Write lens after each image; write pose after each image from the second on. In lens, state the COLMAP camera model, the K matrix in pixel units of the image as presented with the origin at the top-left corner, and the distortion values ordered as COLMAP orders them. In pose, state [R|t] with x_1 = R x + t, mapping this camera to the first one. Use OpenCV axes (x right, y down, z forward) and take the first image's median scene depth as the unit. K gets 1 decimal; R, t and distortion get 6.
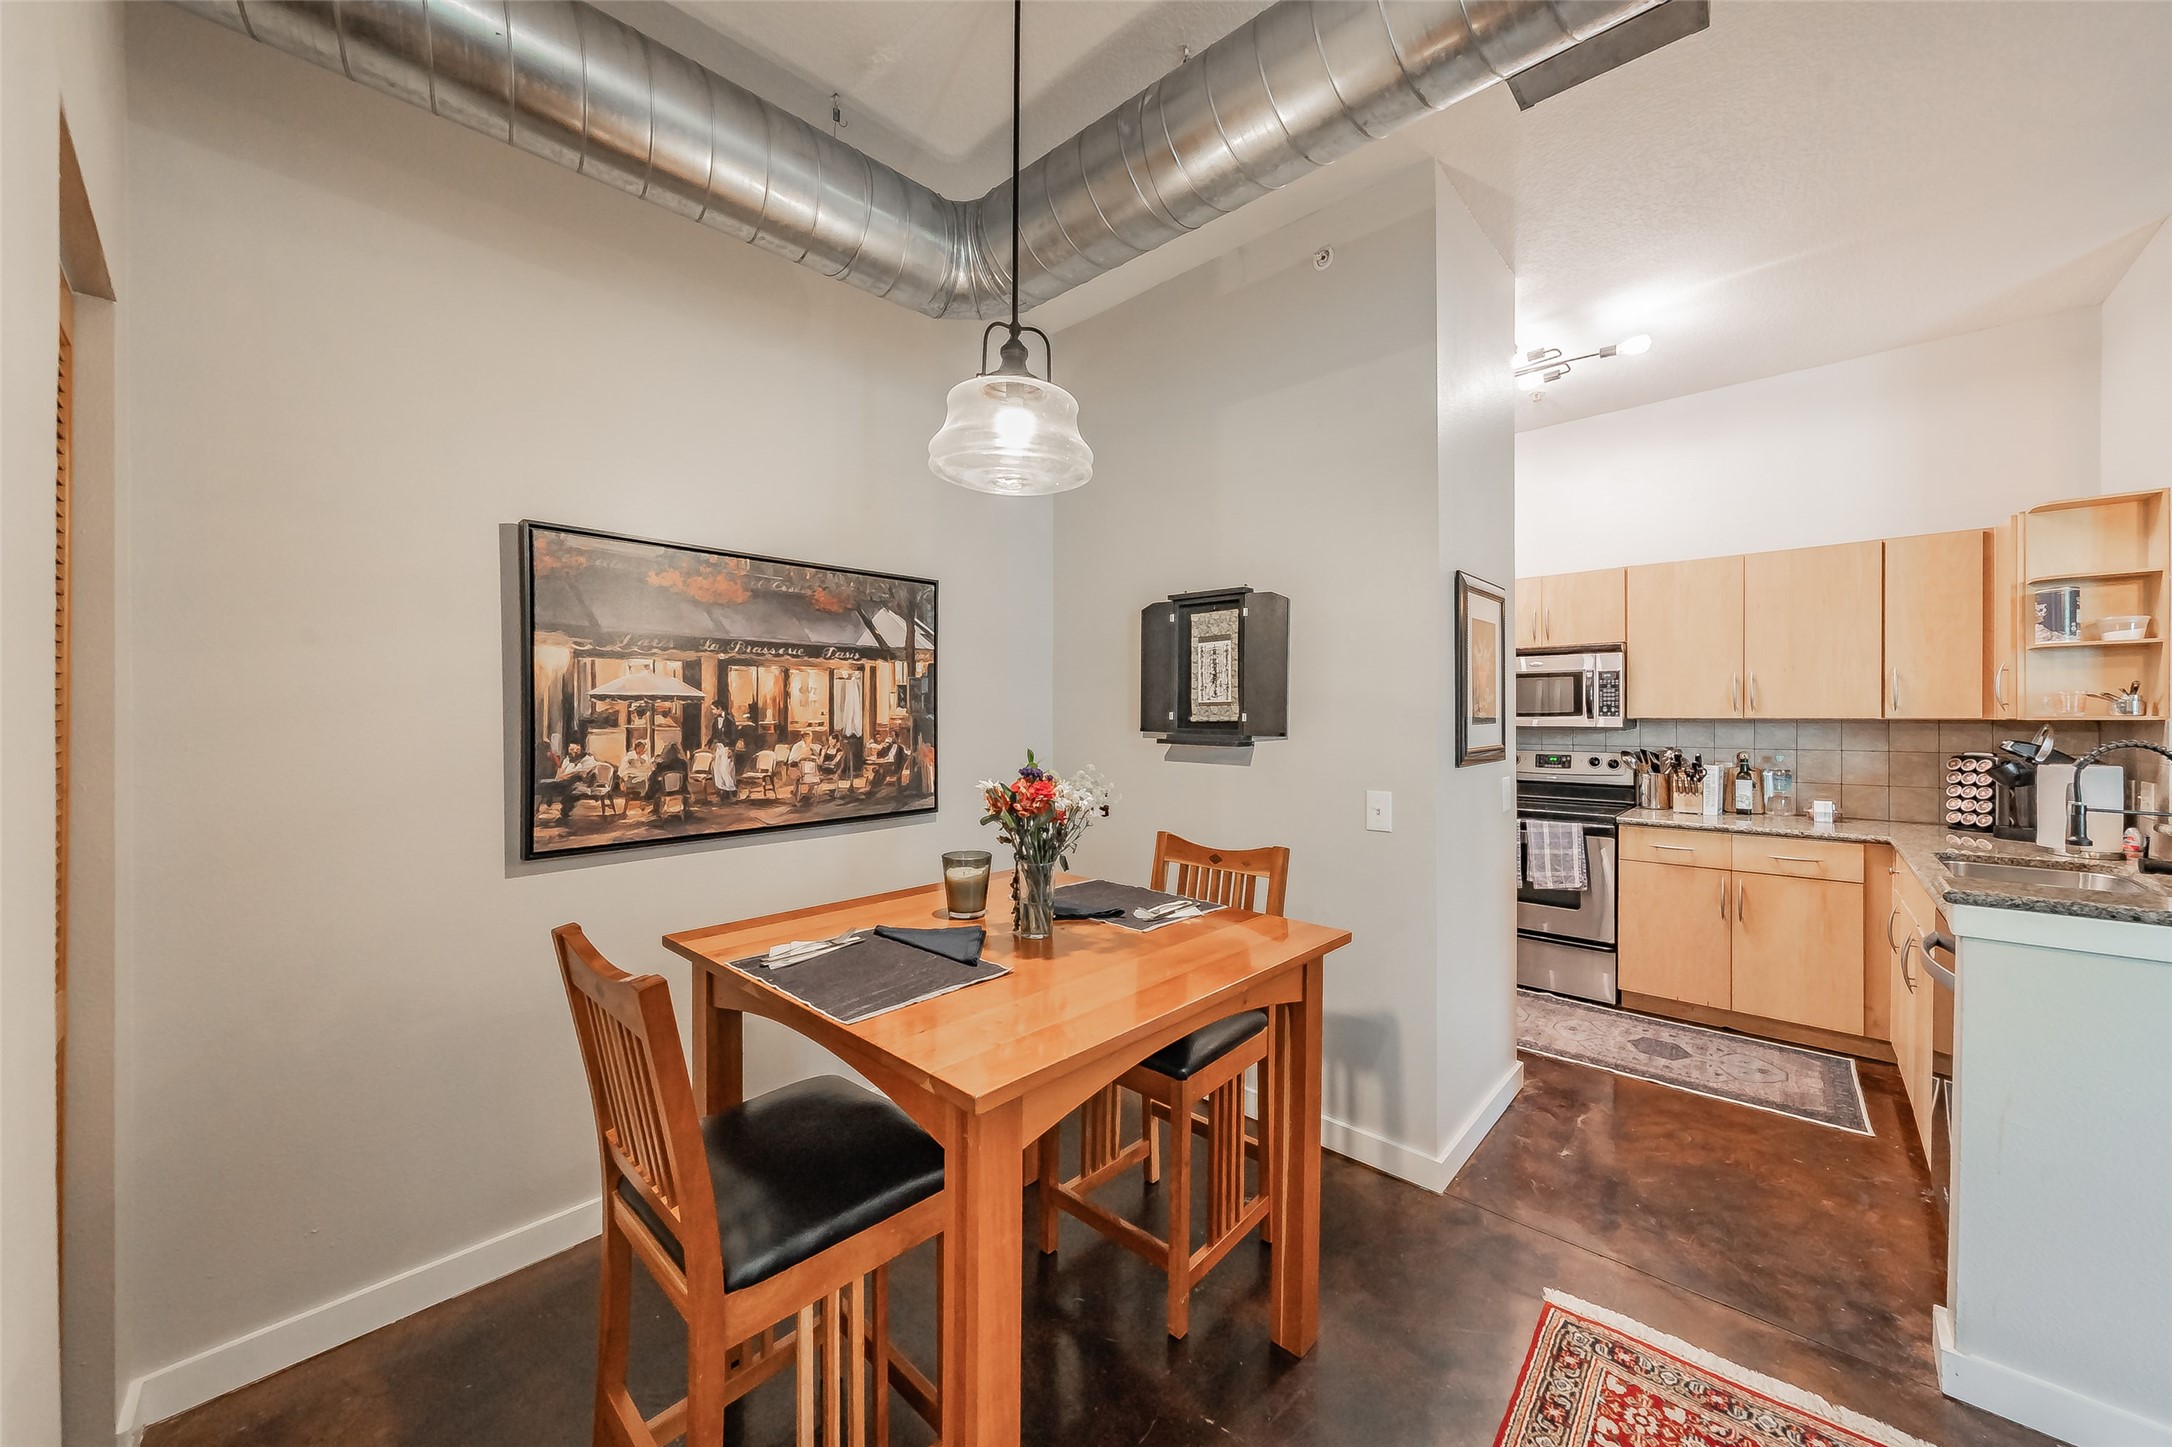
lens RADIAL K [[772.4, 0, 1093.3], [0, 772.4, 719.7], [0, 0, 1]] dist [-0.002539, -0.001314]
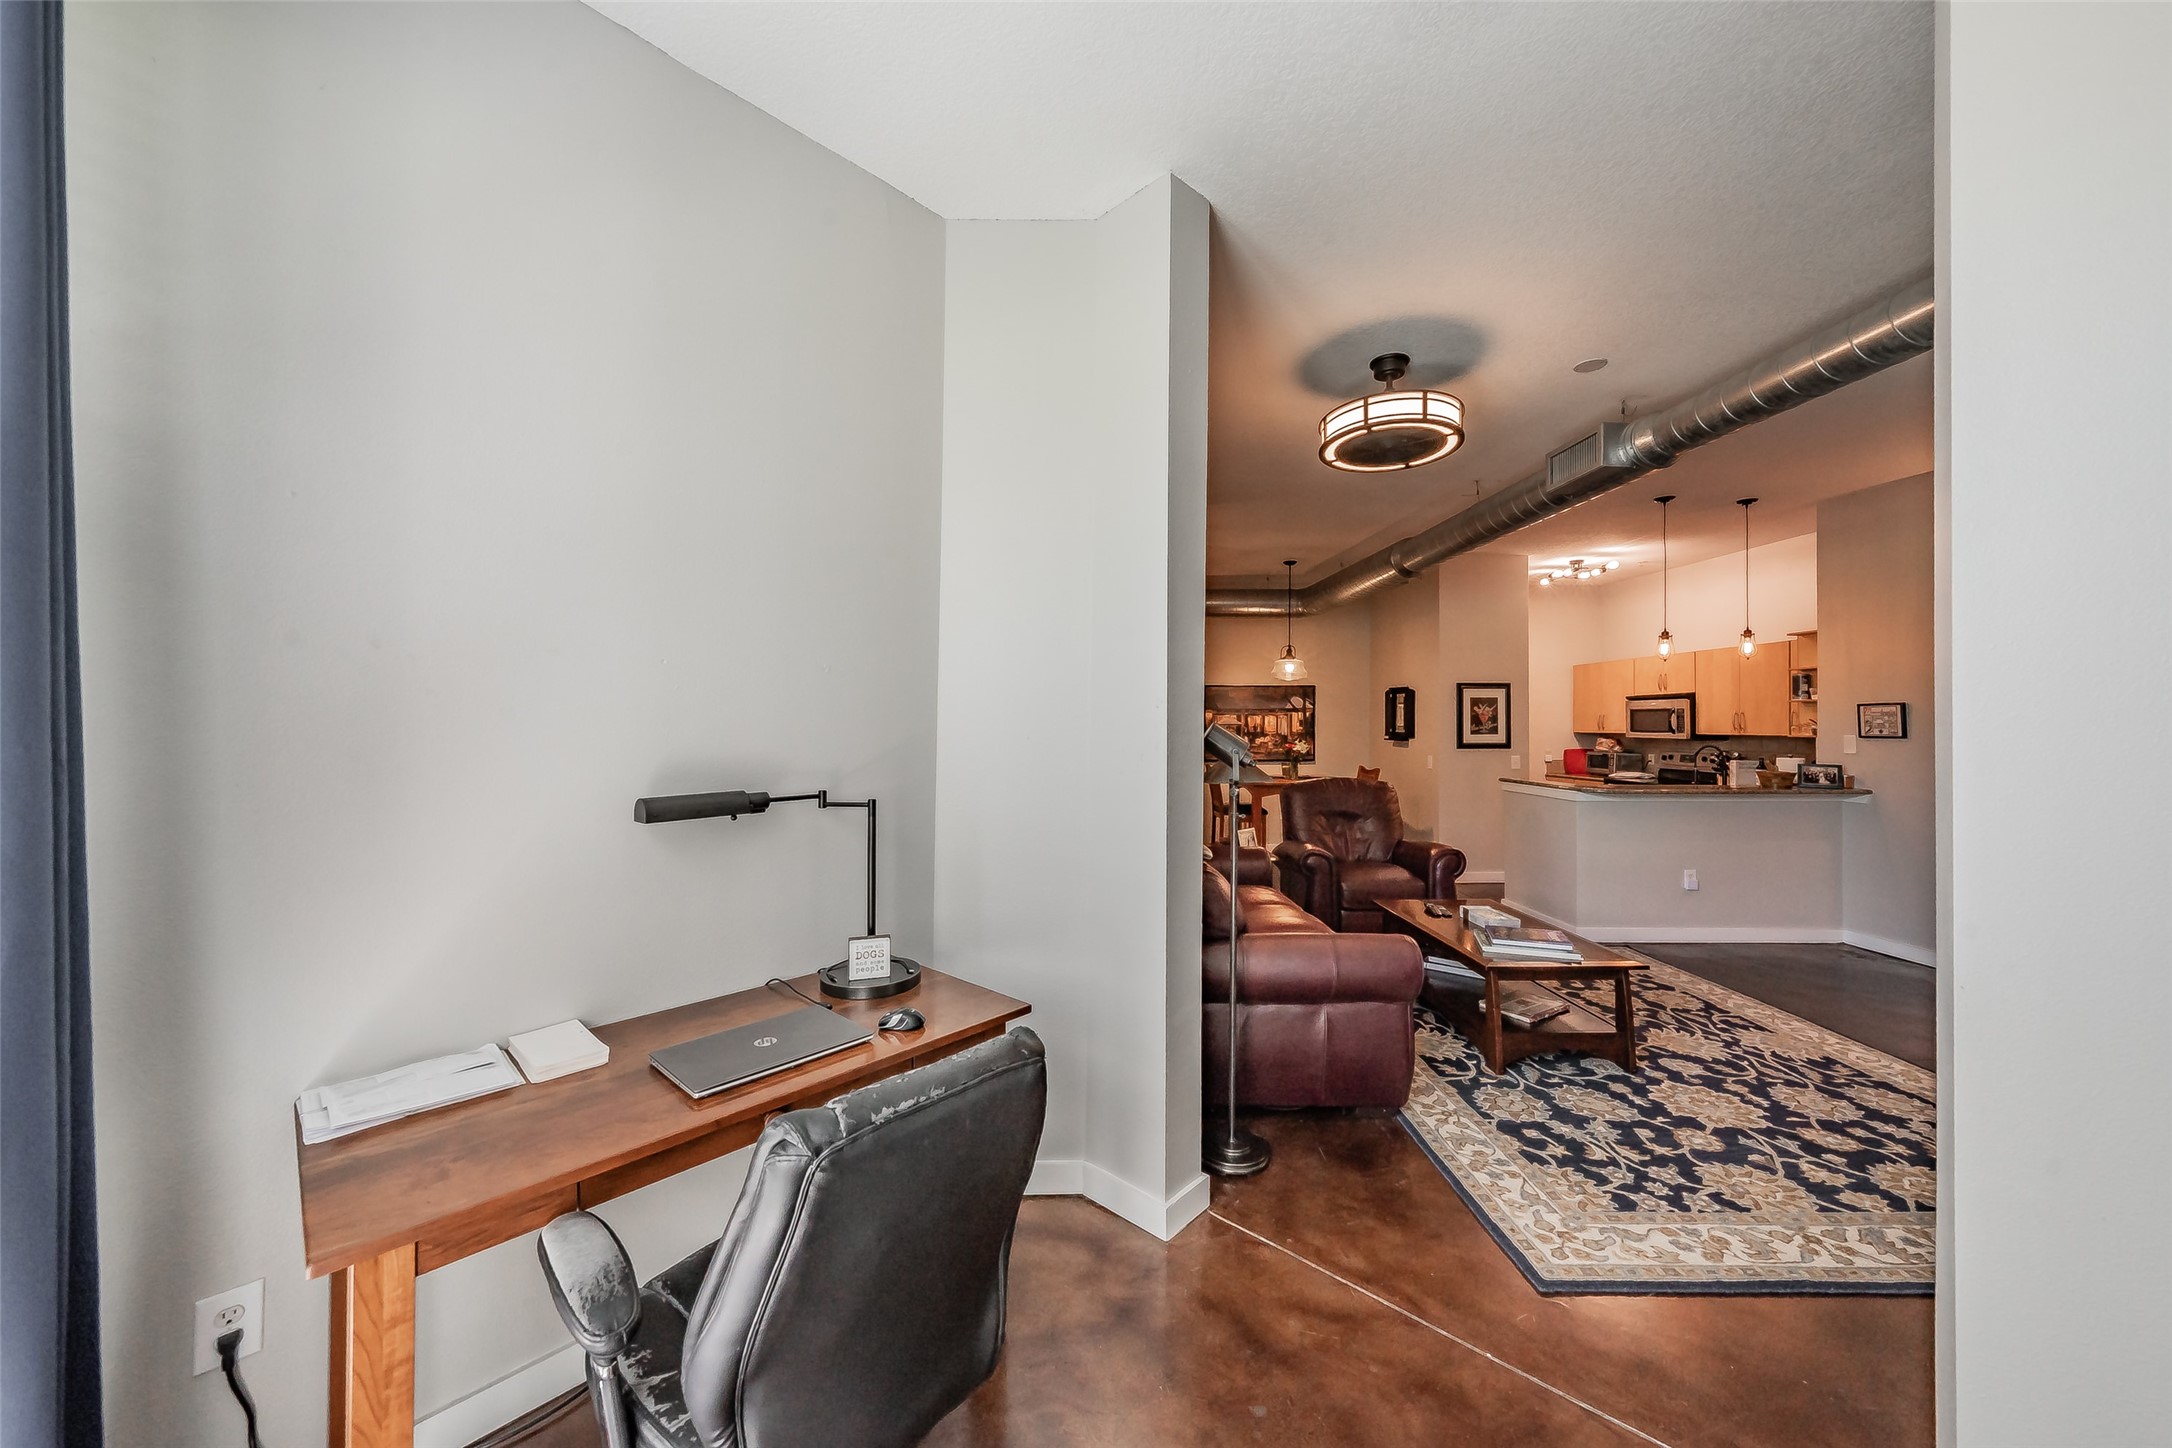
lens RADIAL K [[764.7, 0, 1088.9], [0, 764.7, 716.2], [0, 0, 1]] dist [-0.000700, -0.000701]
pose [[0.694352, -0.002301, -0.719632, 1.440911], [-0.009246, 0.999884, -0.012119, -0.013240], [0.719576, 0.015069, 0.694250, -1.852341]]
